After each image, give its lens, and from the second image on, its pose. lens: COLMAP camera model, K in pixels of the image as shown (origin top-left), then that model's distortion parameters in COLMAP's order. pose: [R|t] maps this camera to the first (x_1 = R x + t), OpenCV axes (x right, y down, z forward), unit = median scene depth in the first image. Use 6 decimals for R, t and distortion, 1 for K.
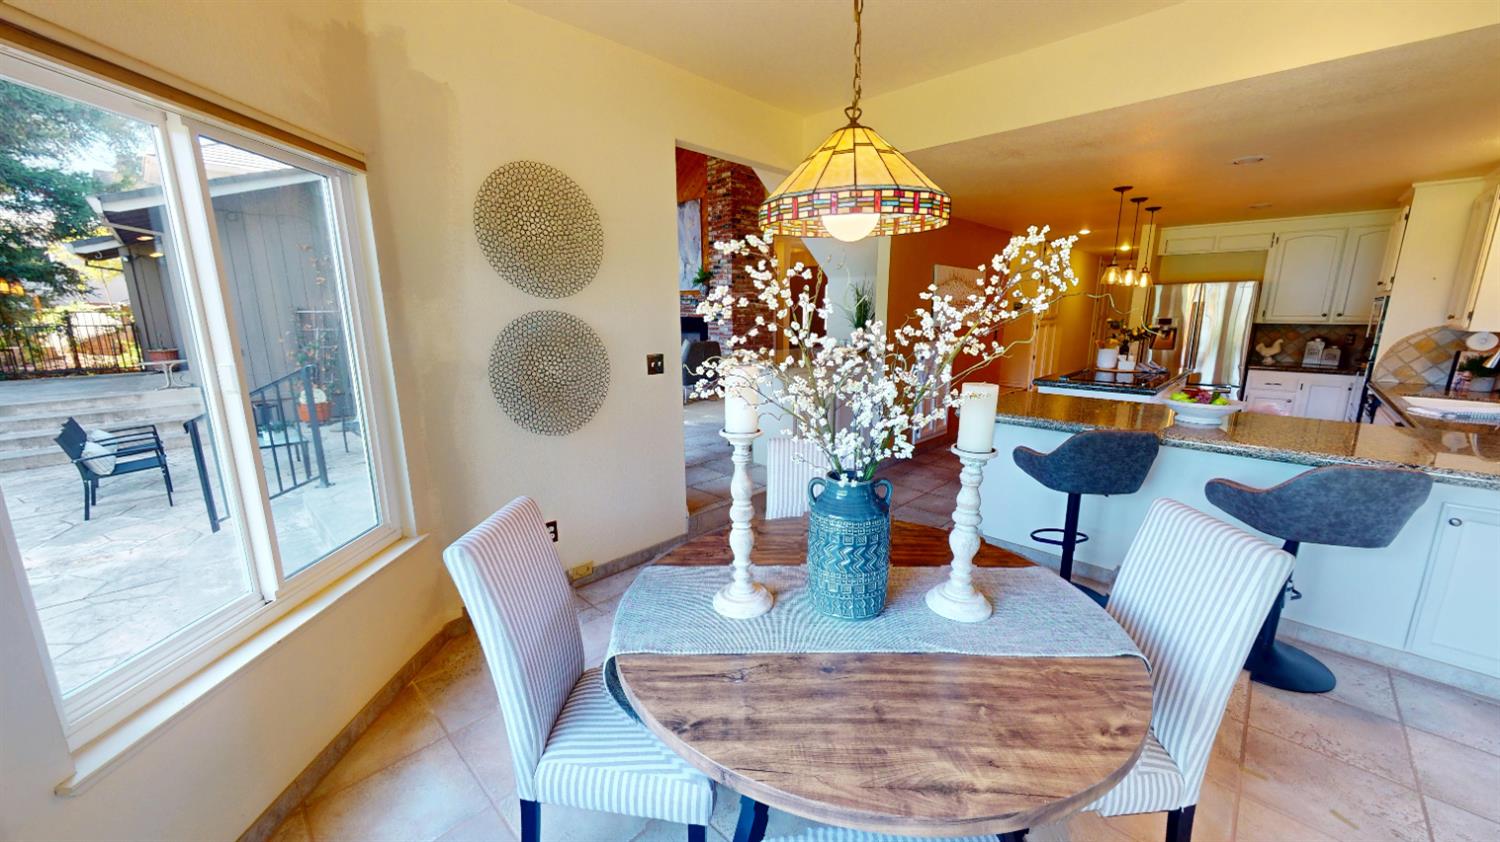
lens RADIAL K [[550.0, 0, 752.6], [0, 550.0, 421.3], [0, 0, 1]] dist [-0.000907, 0.000192]
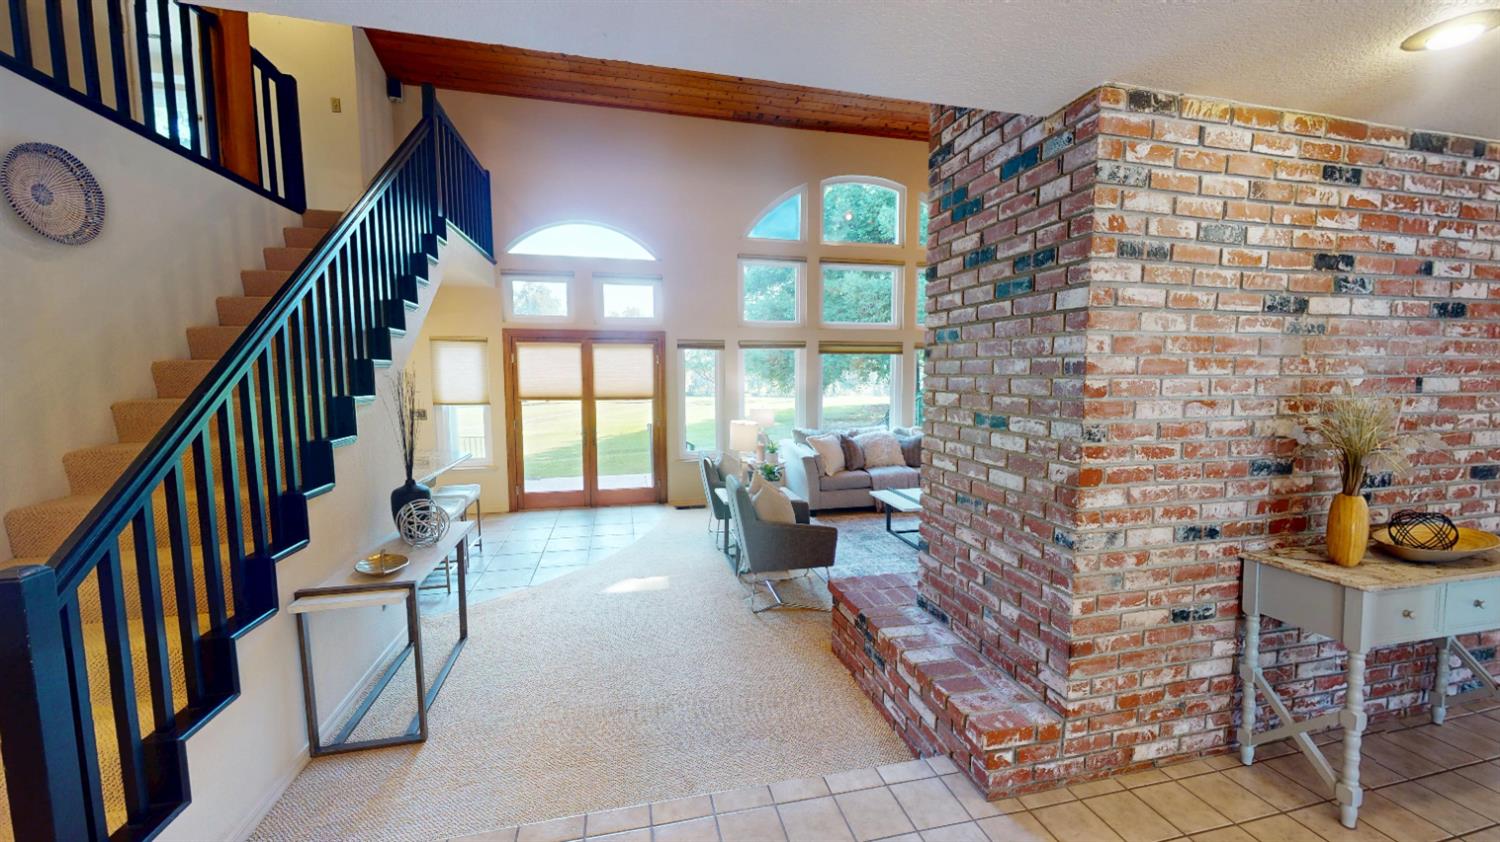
lens RADIAL K [[551.5, 0, 755.0], [0, 551.5, 427.3], [0, 0, 1]] dist [0.000314, 0.000100]
pose [[-0.542251, 0.087475, -0.835650, 0.288770], [-0.171090, 0.962233, 0.211745, -0.263987], [0.822613, 0.257790, -0.506806, 1.091864]]
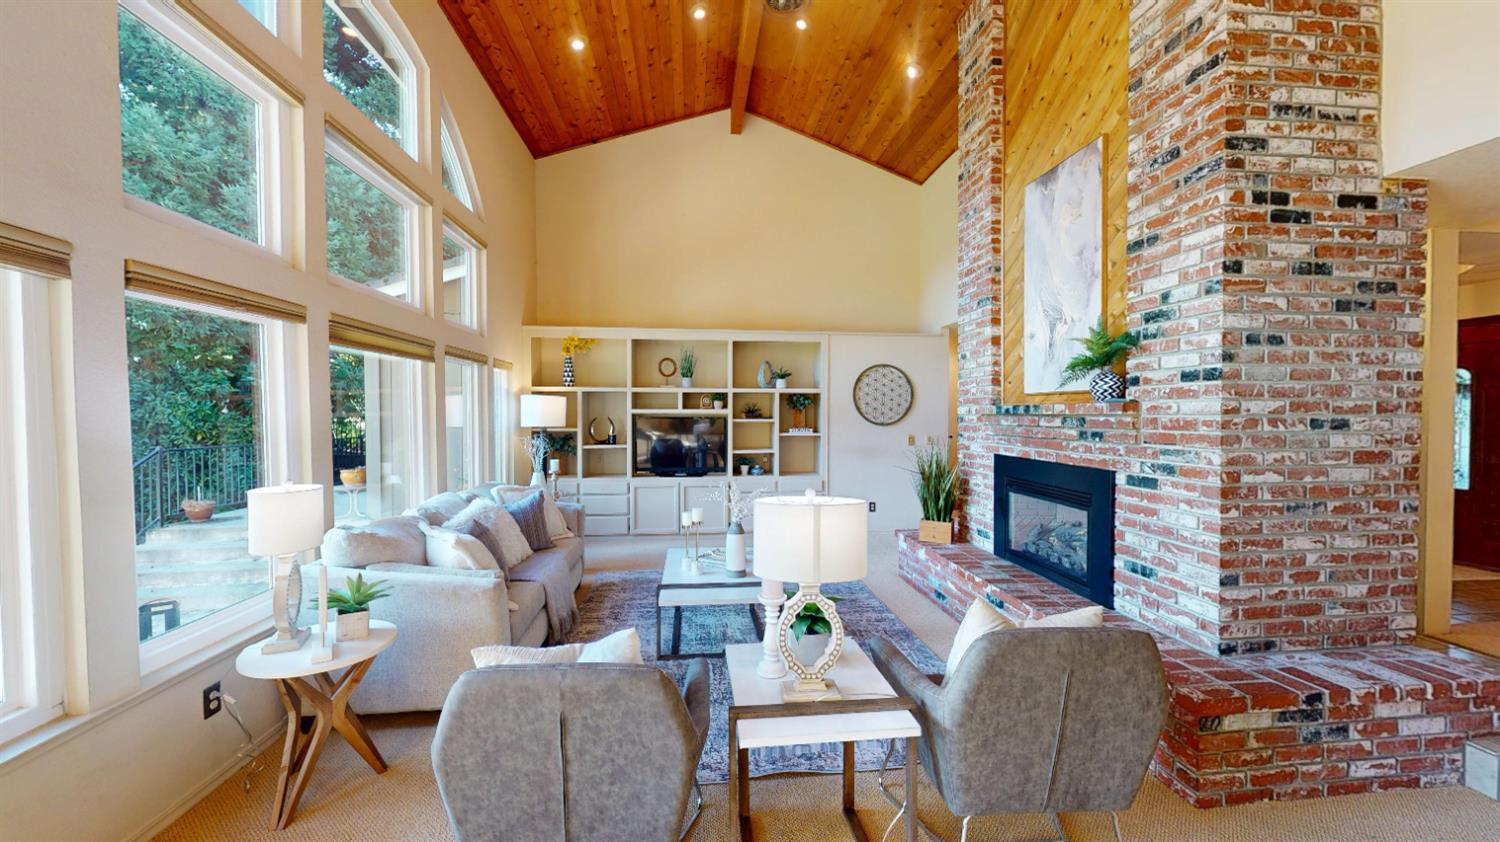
lens RADIAL K [[550.0, 0, 752.6], [0, 550.0, 421.3], [0, 0, 1]] dist [-0.000907, 0.000192]
pose [[0.768341, 0.012602, -0.639916, -0.041803], [-0.130646, 0.981844, -0.137529, -0.153674], [0.626565, 0.189272, 0.756038, 0.649137]]
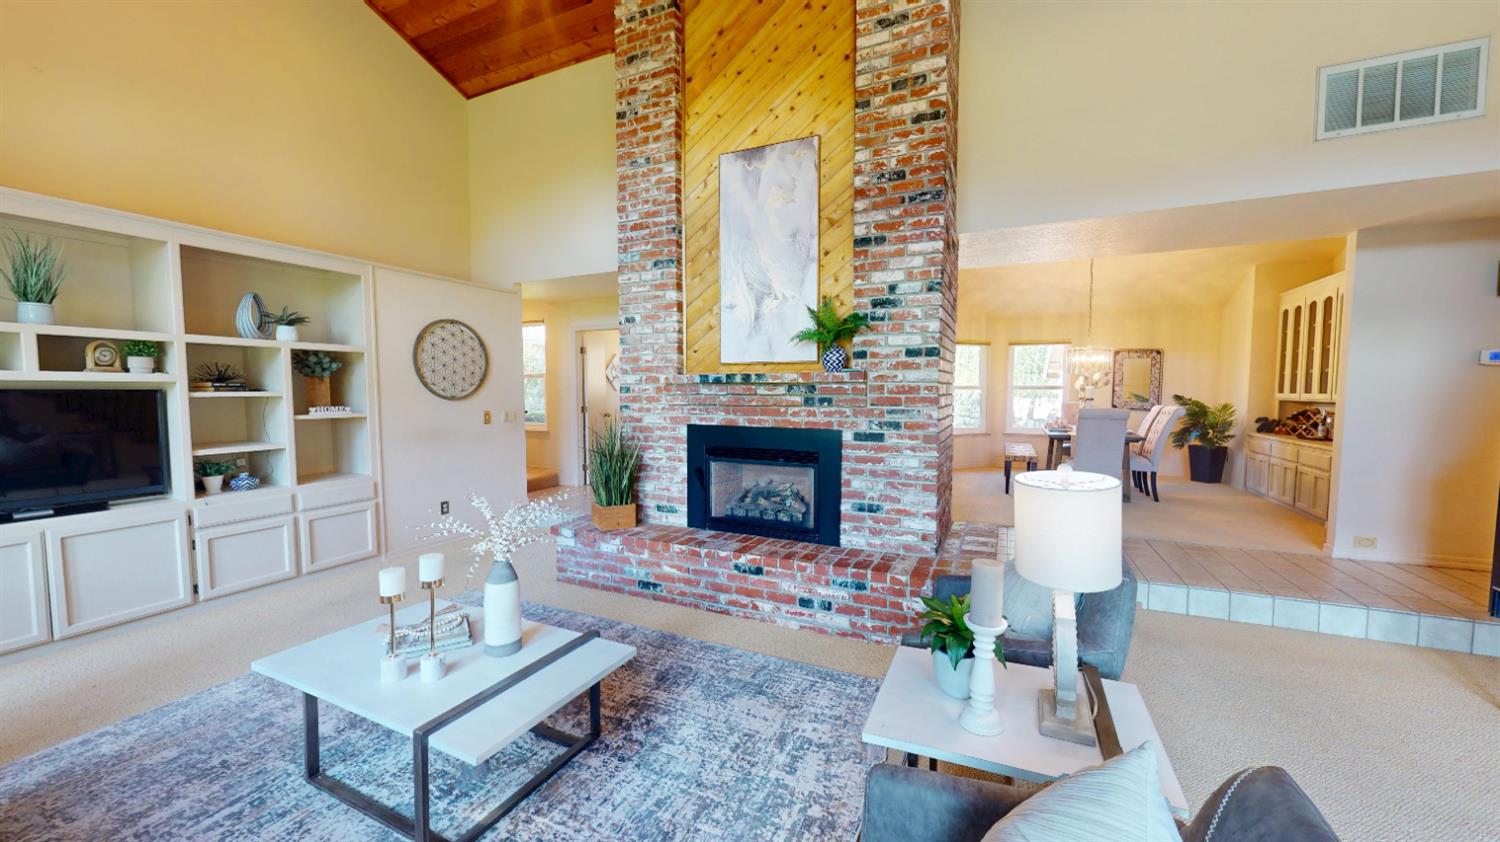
lens RADIAL K [[550.0, 0, 752.6], [0, 550.0, 421.3], [0, 0, 1]] dist [-0.000907, 0.000192]
pose [[0.946245, -0.015285, 0.323089, -0.280395], [0.061726, 0.989059, -0.133988, -0.156057], [-0.317506, 0.146728, 0.936836, 0.694907]]
